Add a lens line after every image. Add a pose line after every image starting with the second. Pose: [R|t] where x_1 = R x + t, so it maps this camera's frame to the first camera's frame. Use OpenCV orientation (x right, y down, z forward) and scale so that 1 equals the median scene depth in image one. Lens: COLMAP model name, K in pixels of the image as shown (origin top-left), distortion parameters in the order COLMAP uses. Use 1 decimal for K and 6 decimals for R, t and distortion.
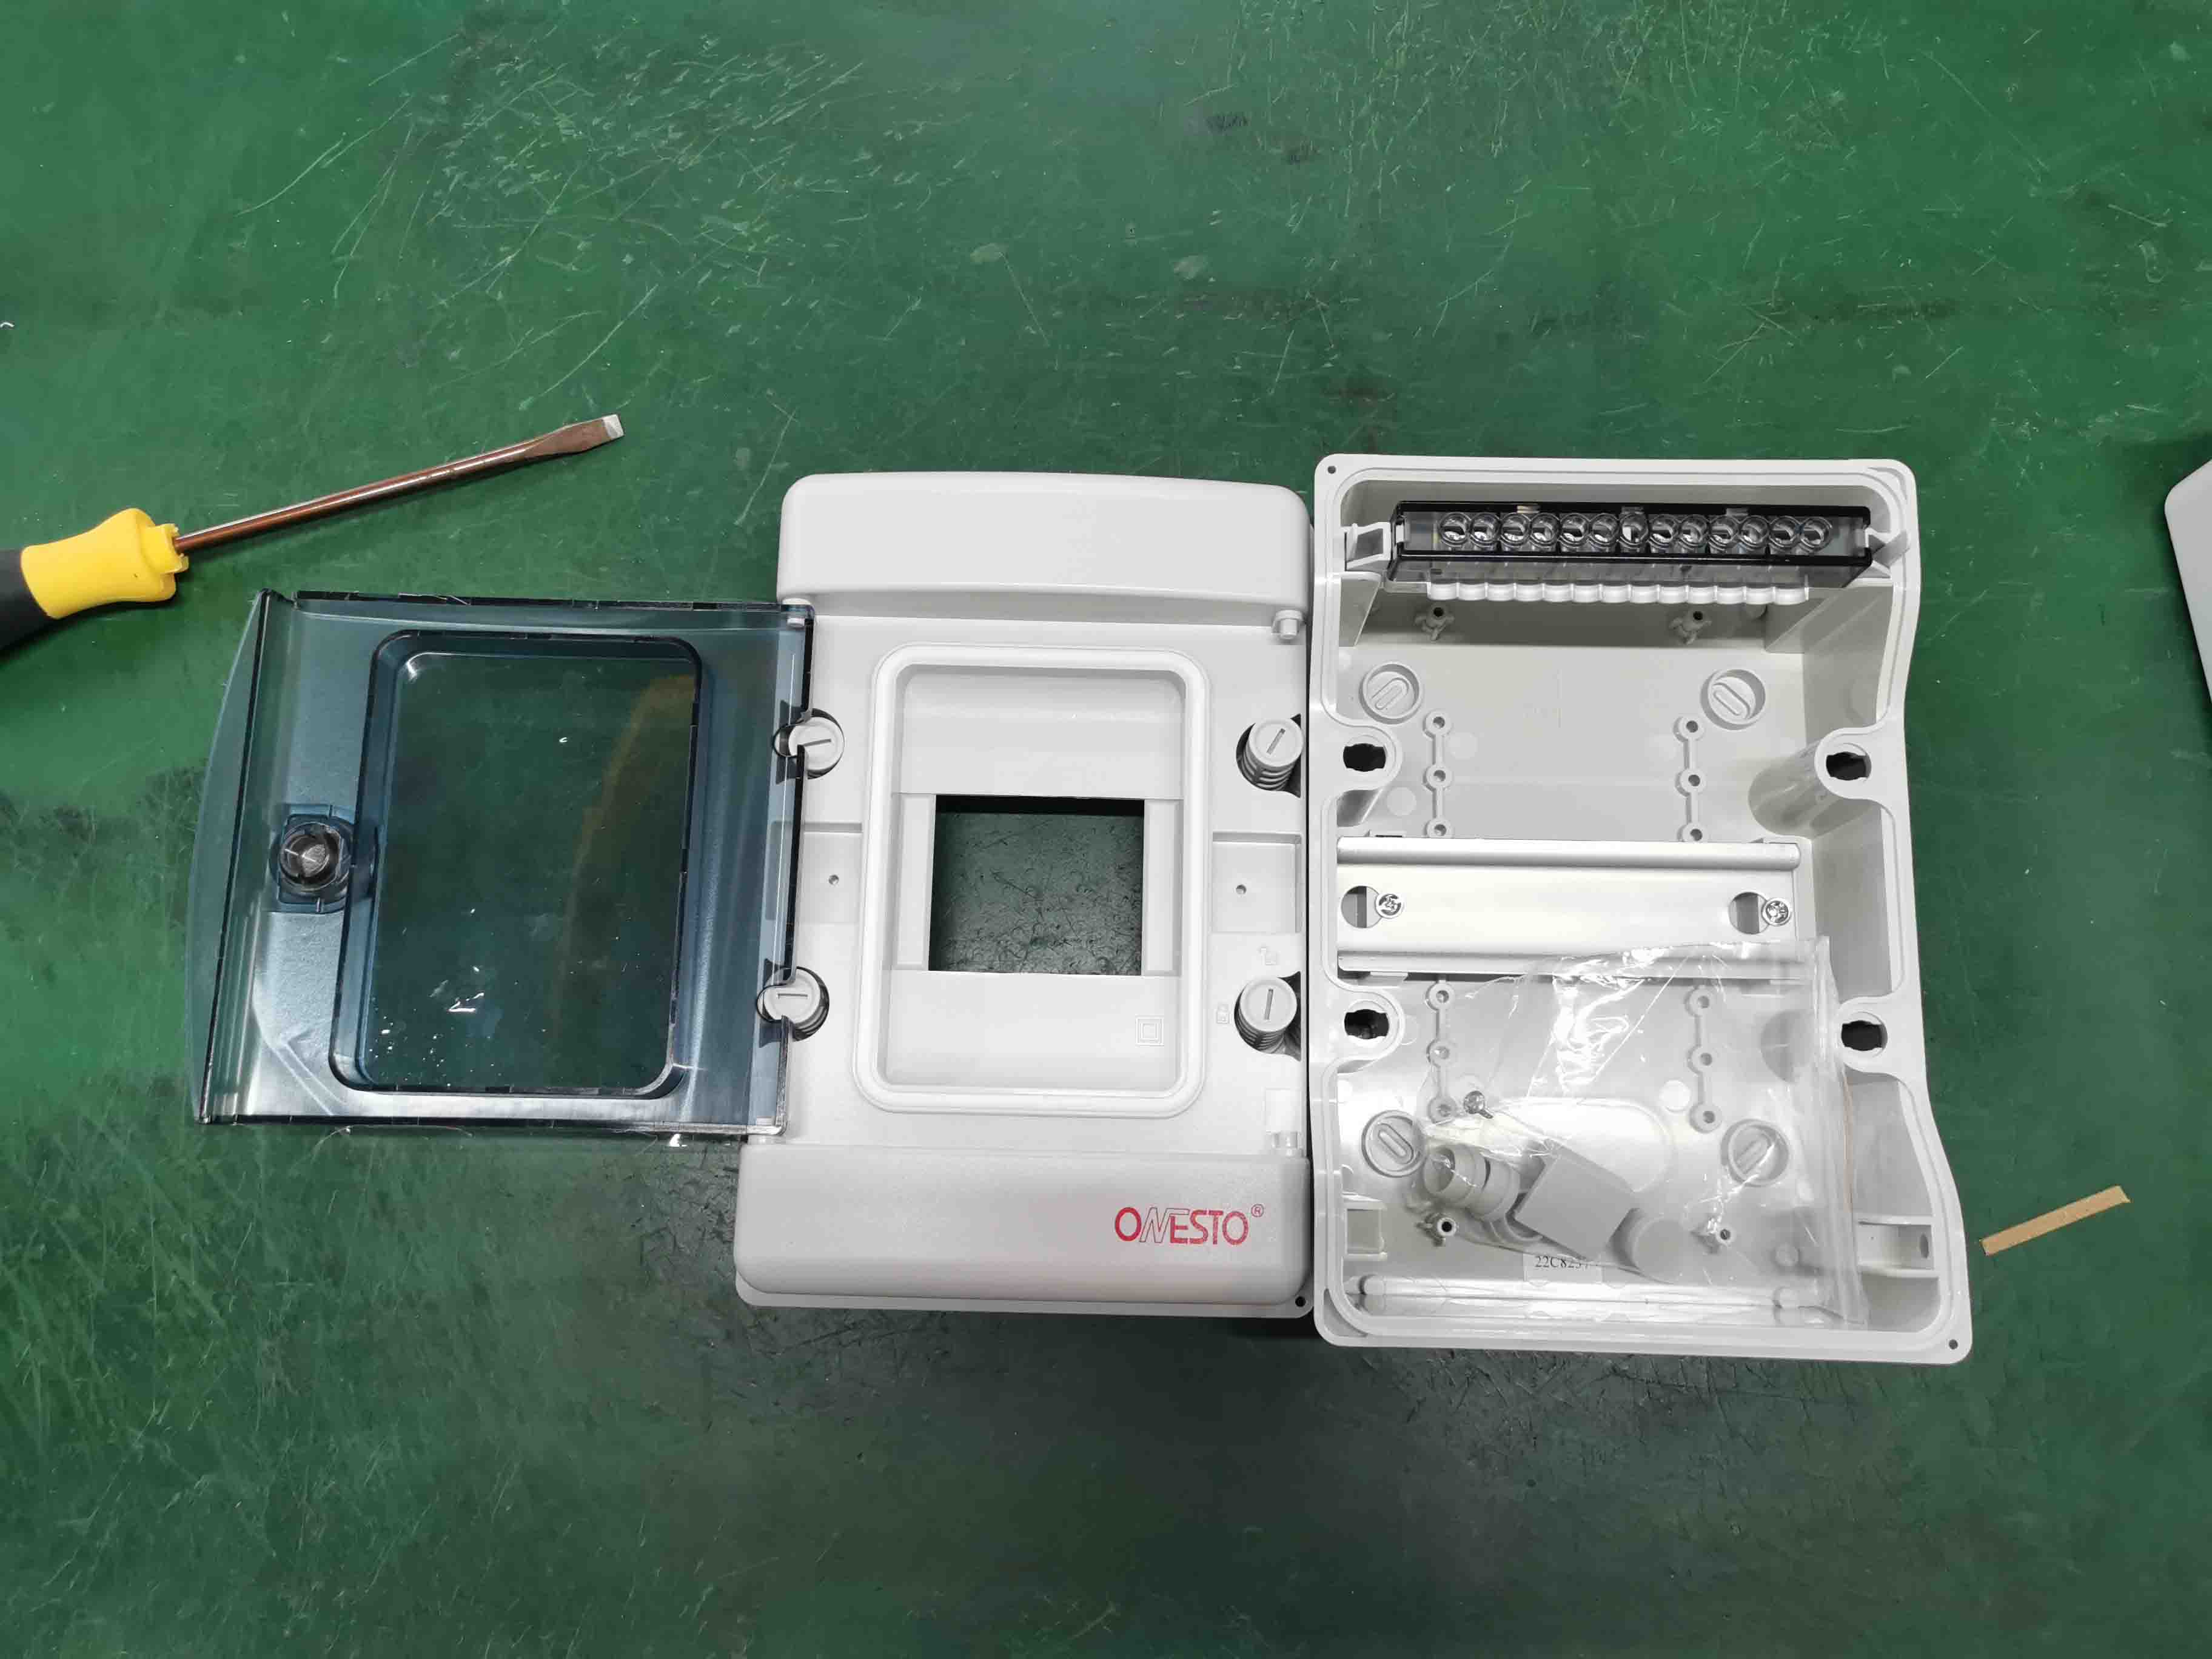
lens RADIAL K [[1792.8, 0, 1106.0], [0, 1792.8, 829.5], [0, 0, 1]] dist [0.010779, -0.011631]
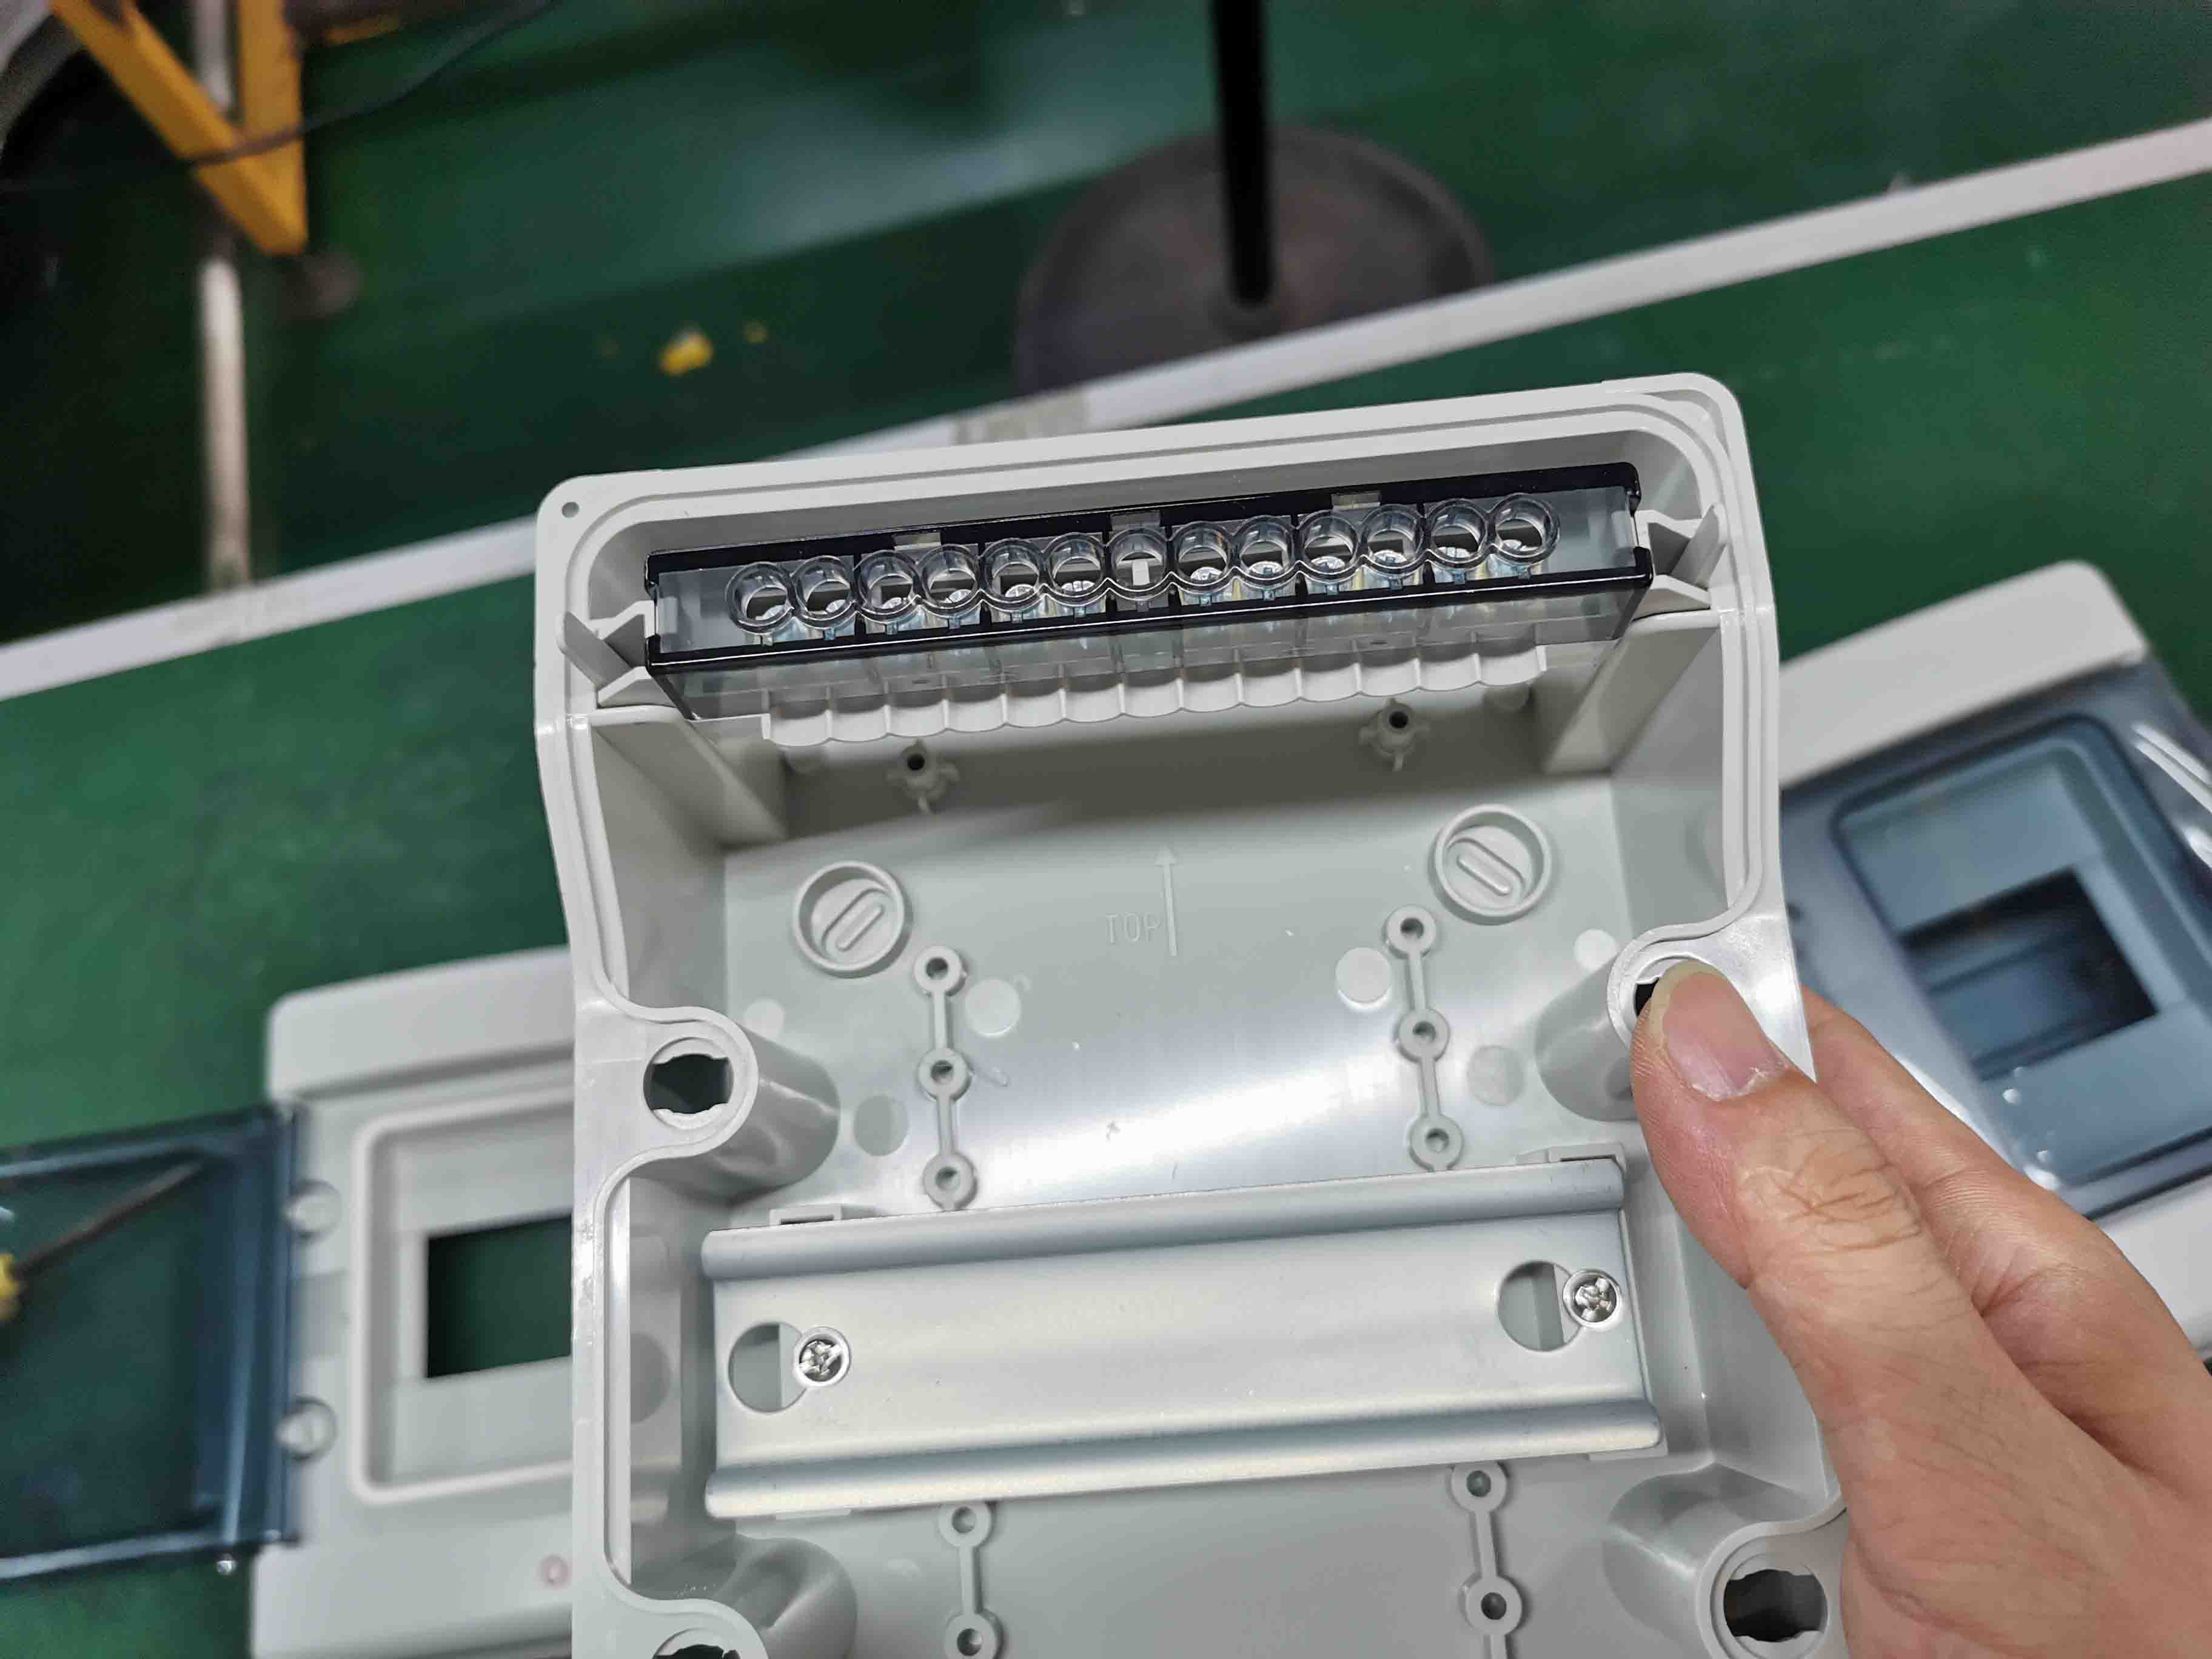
lens RADIAL K [[1900.0, 0, 1106.0], [0, 1900.0, 829.5], [0, 0, 1]] dist [-0.003226, 0.008656]
pose [[0.994785, -0.101922, 0.003879, 0.267315], [0.101900, 0.991494, -0.080966, -0.056300], [0.004406, 0.080939, 0.996709, 0.494971]]
